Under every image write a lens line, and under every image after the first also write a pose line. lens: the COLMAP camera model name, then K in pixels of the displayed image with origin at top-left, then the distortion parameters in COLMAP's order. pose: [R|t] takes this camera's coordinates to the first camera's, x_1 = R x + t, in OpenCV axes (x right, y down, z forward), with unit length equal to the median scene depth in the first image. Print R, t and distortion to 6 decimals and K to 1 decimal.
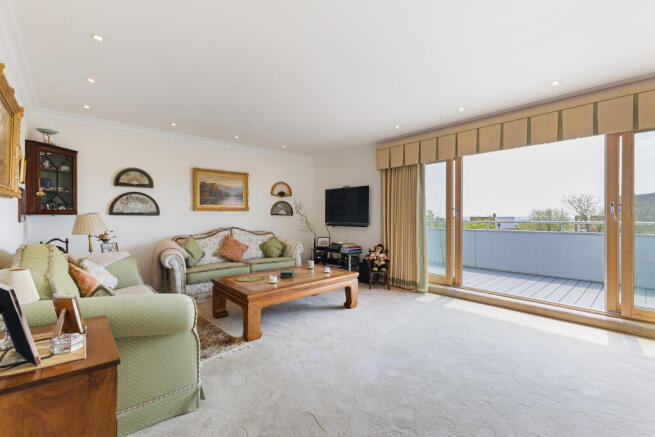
lens RADIAL K [[283.9, 0, 324.9], [0, 283.9, 217.9], [0, 0, 1]] dist [0.003761, 0.000534]
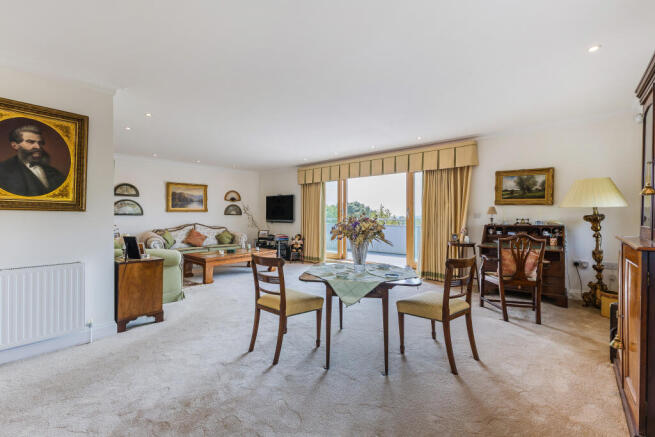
lens RADIAL K [[283.9, 0, 328.9], [0, 283.9, 215.8], [0, 0, 1]] dist [0.003761, 0.000534]
pose [[0.991156, -0.000762, 0.132698, 0.155697], [0.001006, 0.999998, -0.001773, -0.002666], [-0.132696, 0.001891, 0.991155, -0.523760]]
